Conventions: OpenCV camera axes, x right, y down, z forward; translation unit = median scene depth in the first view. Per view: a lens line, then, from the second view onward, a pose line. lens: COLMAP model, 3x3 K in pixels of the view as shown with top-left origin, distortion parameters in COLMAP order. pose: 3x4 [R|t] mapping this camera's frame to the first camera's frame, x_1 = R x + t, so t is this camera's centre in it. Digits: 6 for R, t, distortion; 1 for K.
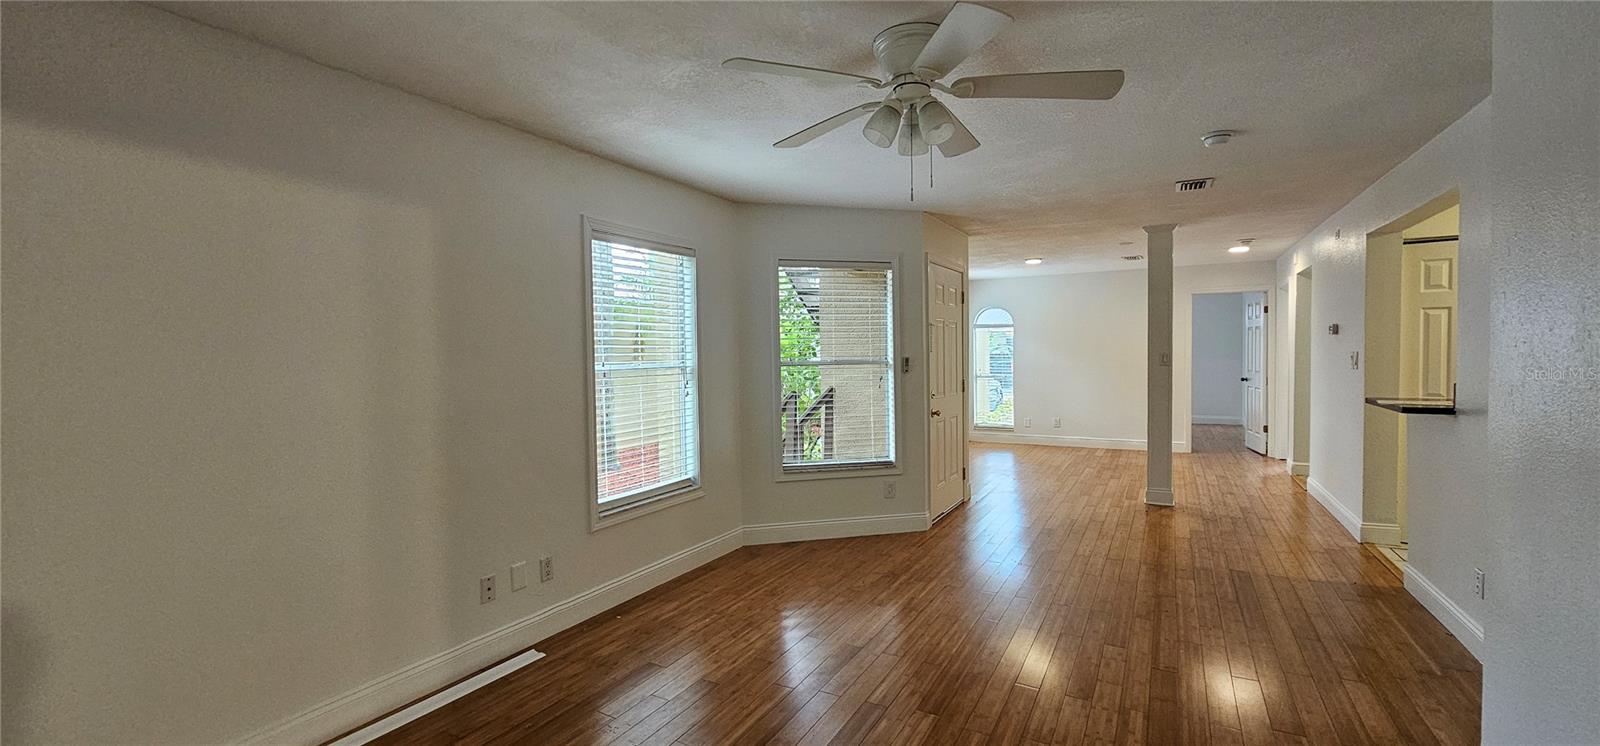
lens RADIAL K [[653.0, 0, 797.5], [0, 653.0, 376.7], [0, 0, 1]] dist [-0.003292, 0.001935]
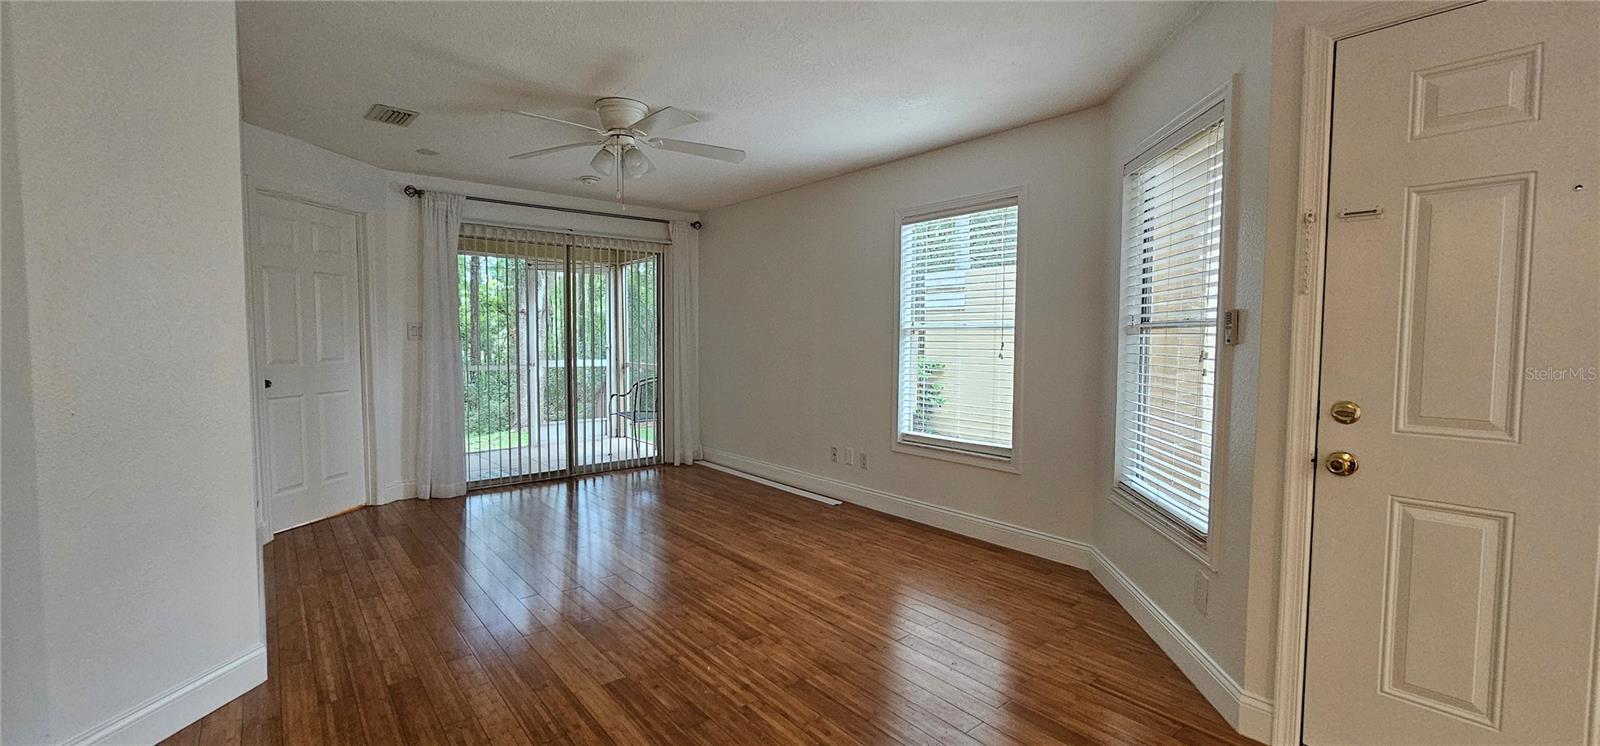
lens RADIAL K [[653.0, 0, 794.1], [0, 653.0, 372.2], [0, 0, 1]] dist [-0.003292, 0.001935]
pose [[-0.364792, 0.061022, -0.929087, 0.911838], [-0.034354, 0.996288, 0.078924, -0.016358], [0.930455, 0.060709, -0.361341, 1.200485]]
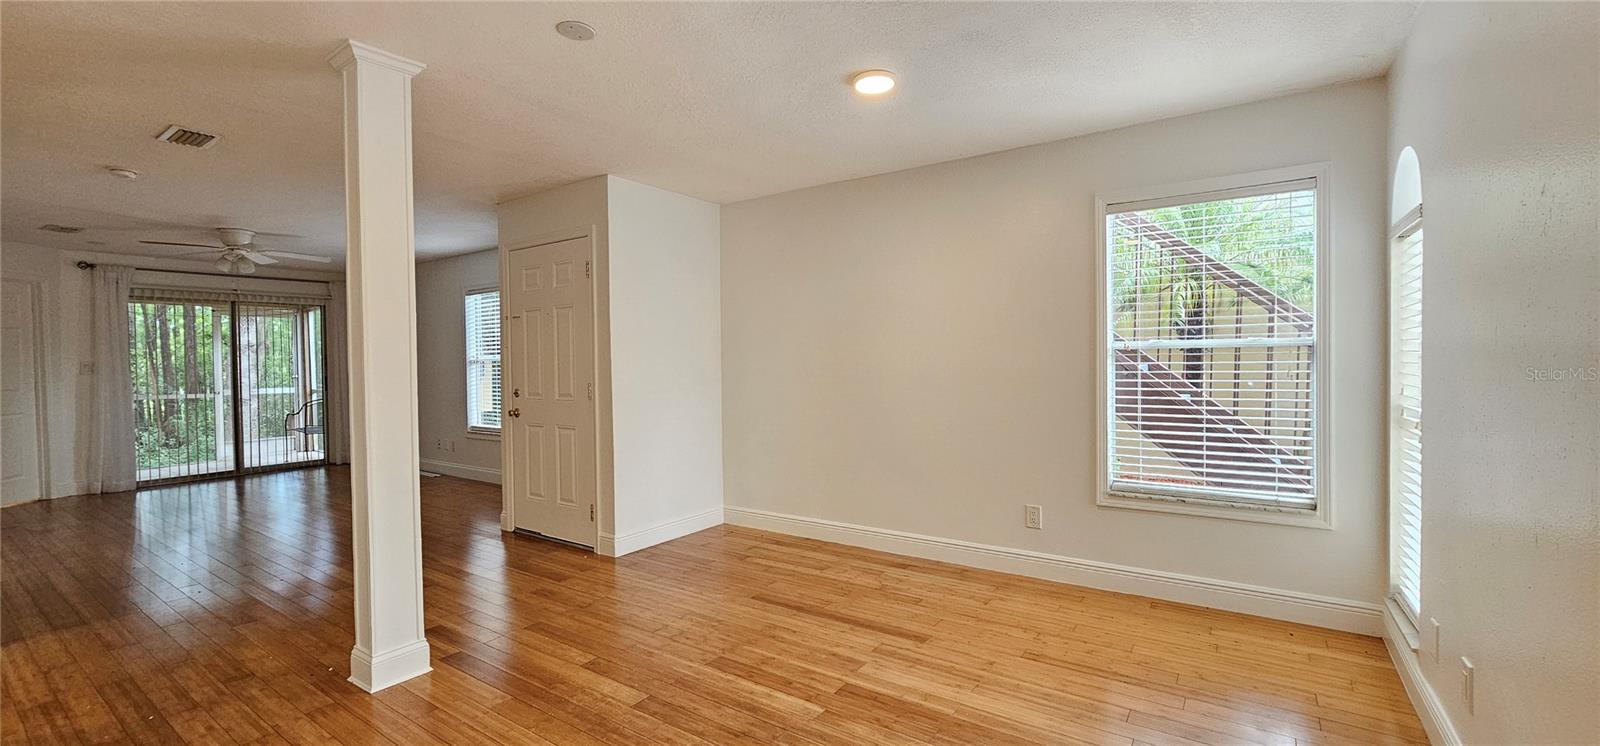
lens RADIAL K [[653.0, 0, 793.3], [0, 653.0, 372.5], [0, 0, 1]] dist [-0.003292, 0.001935]
pose [[-0.097075, 0.031169, -0.994789, 1.542165], [-0.021011, 0.999223, 0.033358, -0.056364], [0.995055, 0.024140, -0.096344, 2.091739]]
